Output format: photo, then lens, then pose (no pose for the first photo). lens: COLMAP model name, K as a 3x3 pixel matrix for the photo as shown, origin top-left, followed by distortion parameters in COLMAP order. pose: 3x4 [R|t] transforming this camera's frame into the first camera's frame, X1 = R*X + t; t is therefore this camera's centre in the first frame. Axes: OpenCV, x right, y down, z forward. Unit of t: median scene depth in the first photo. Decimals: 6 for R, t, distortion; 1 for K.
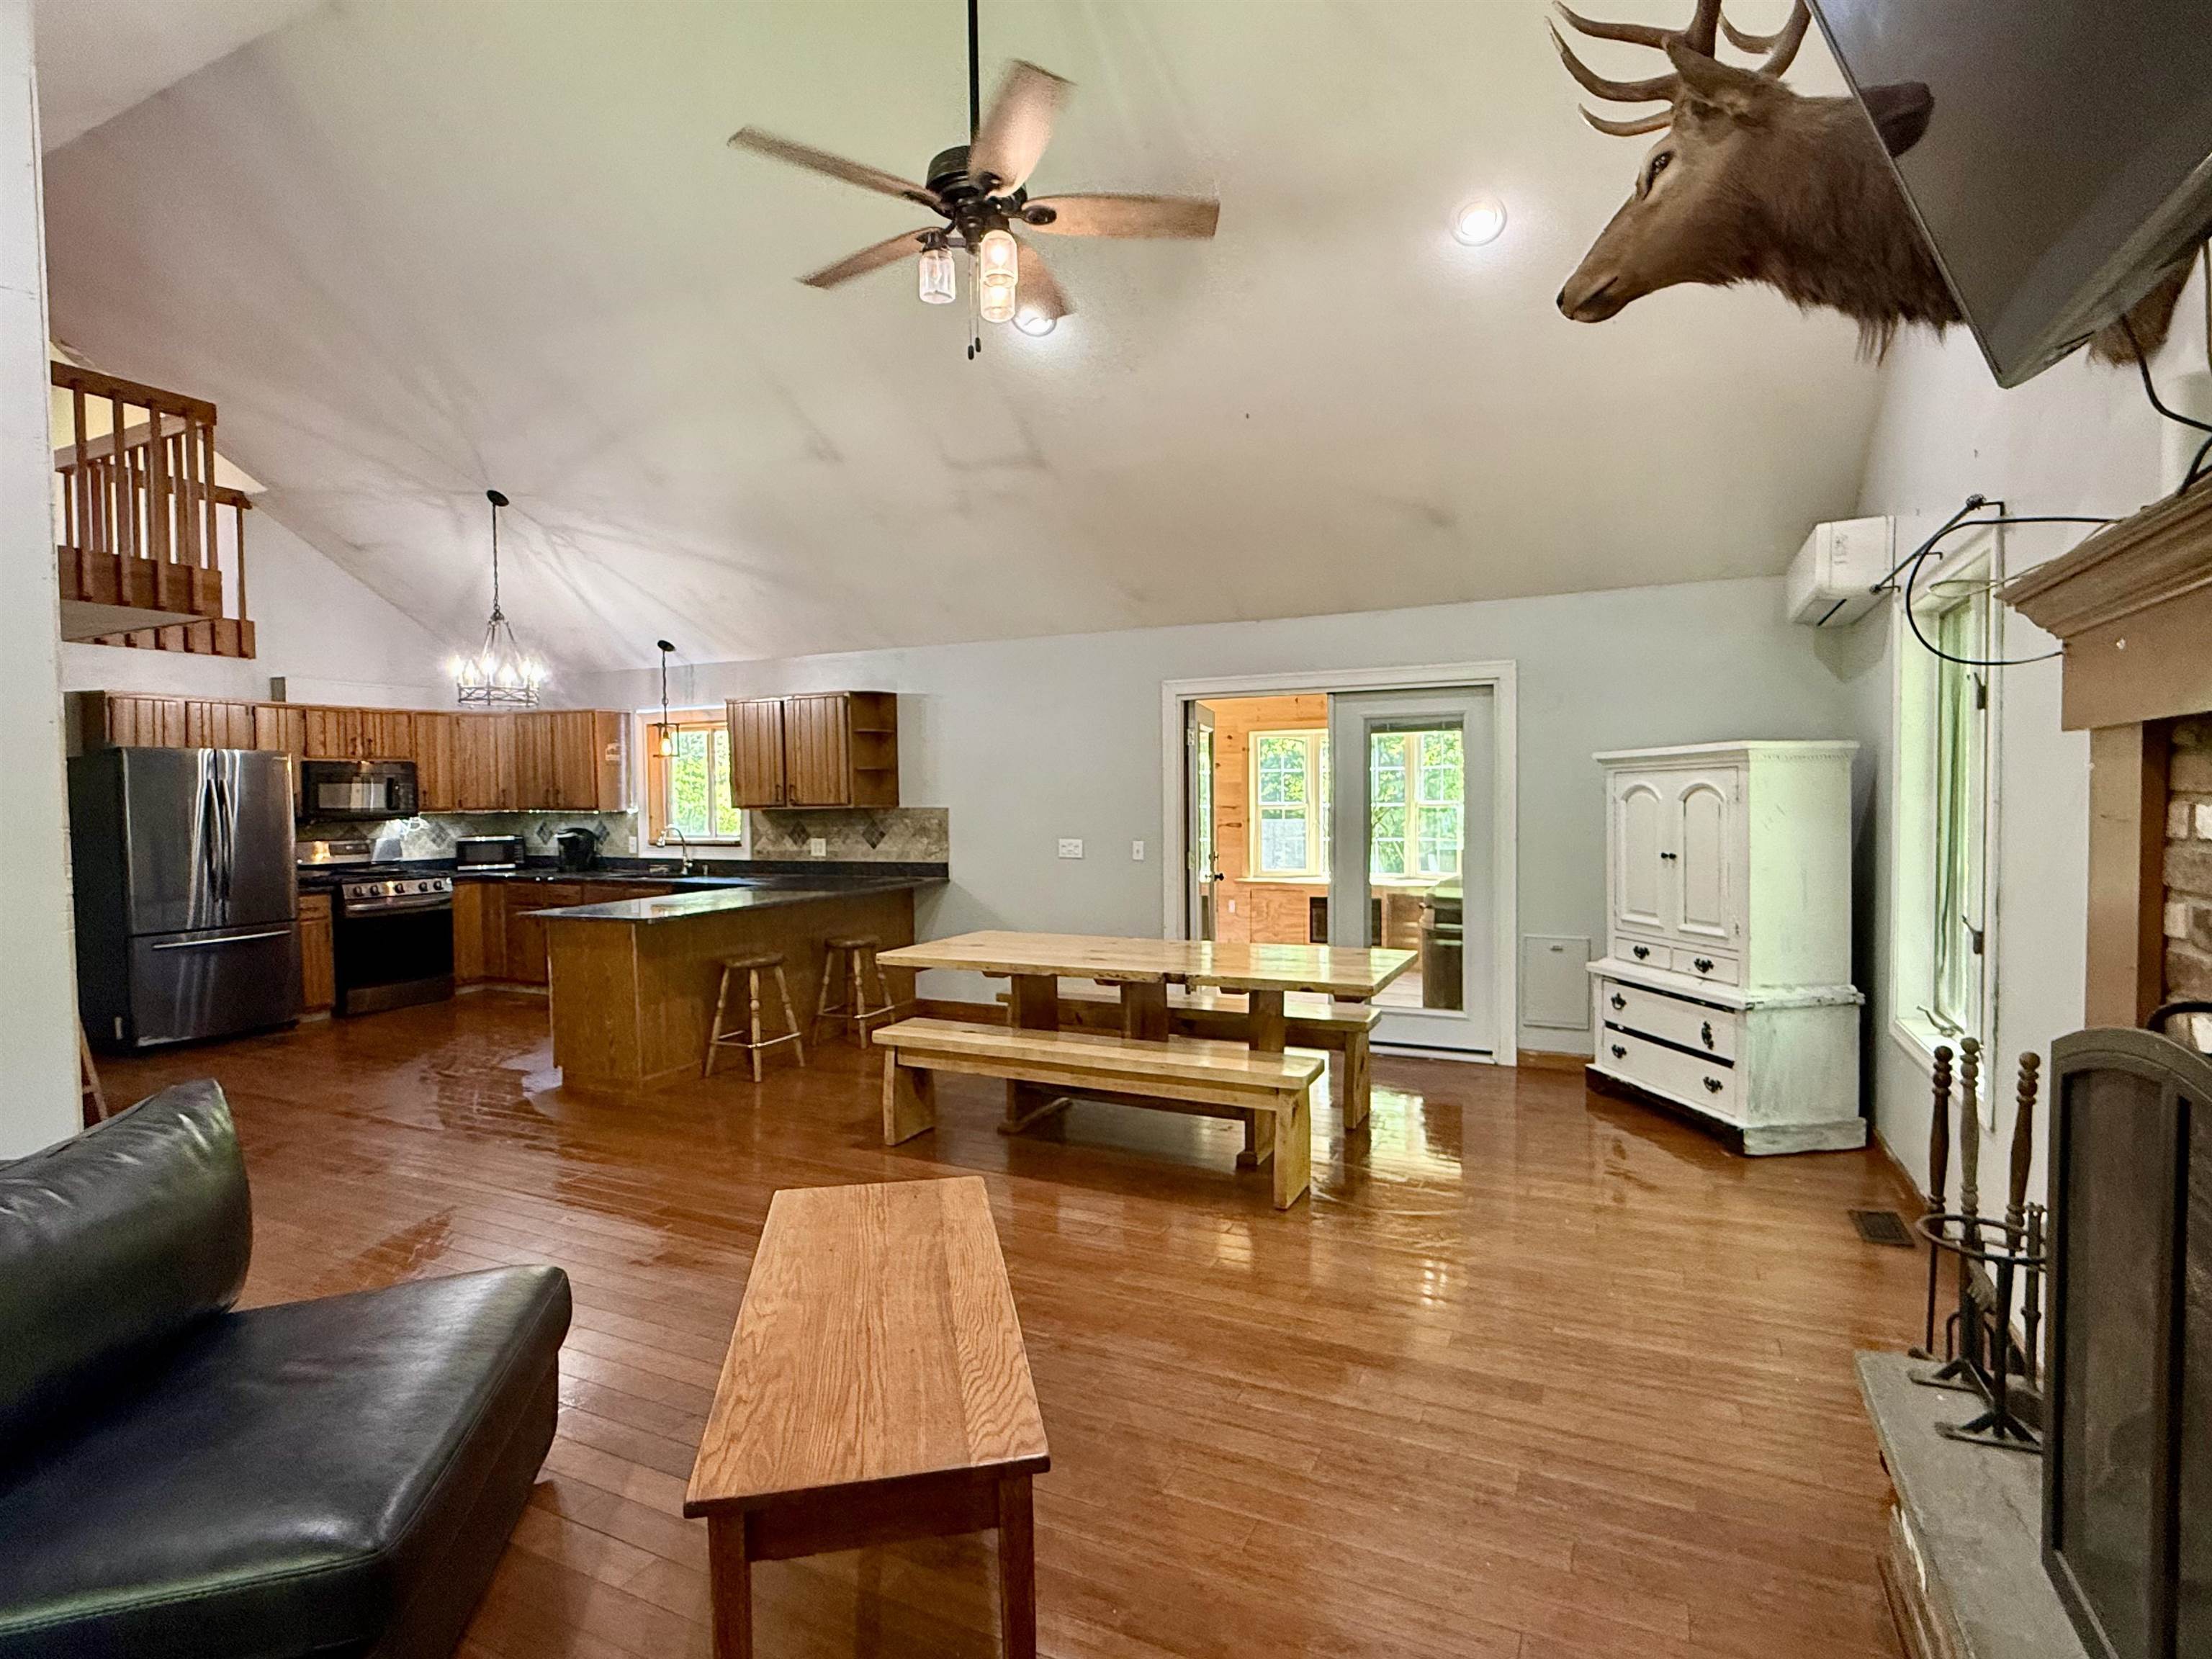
lens RADIAL K [[1104.2, 0, 1106.0], [0, 1104.2, 829.5], [0, 0, 1]] dist [-0.000047, -0.000058]
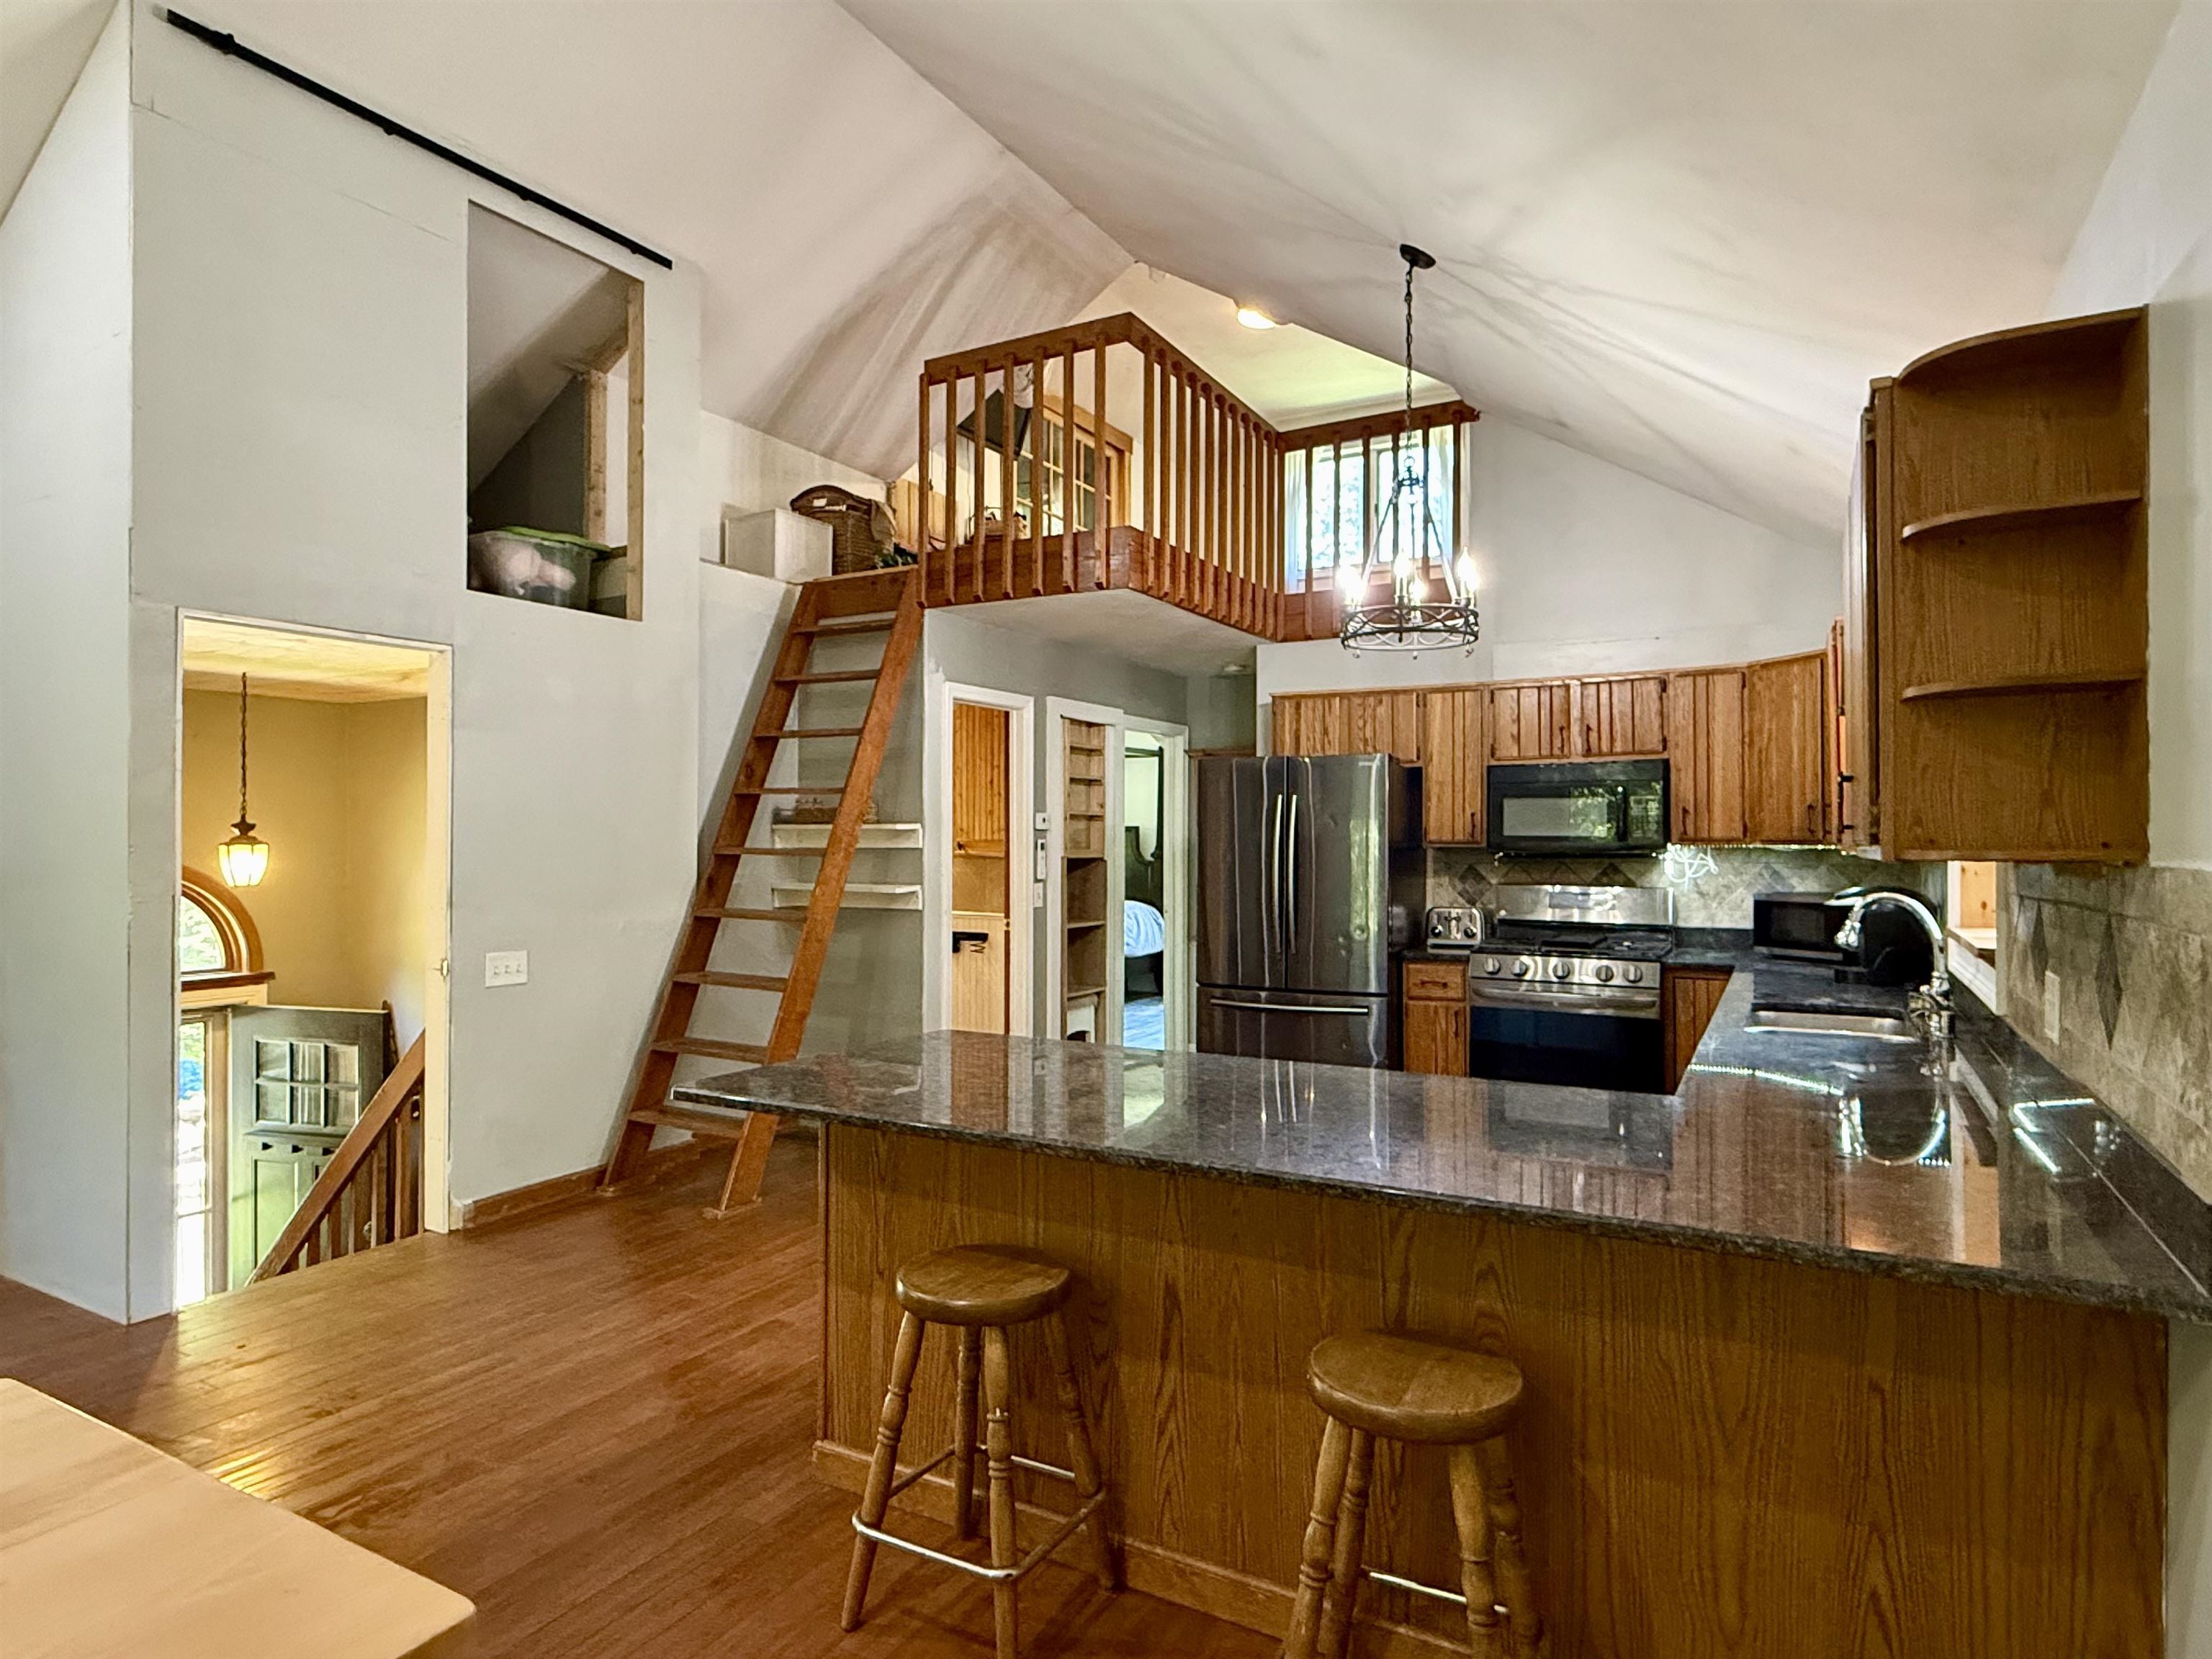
lens RADIAL K [[1262.5, 0, 1106.0], [0, 1262.5, 829.5], [0, 0, 1]] dist [-0.000722, -0.000173]
pose [[-0.053344, 0.010686, -0.998519, 0.059799], [-0.034493, 0.999326, 0.012538, -0.022579], [0.997980, 0.035111, -0.052940, 0.749484]]
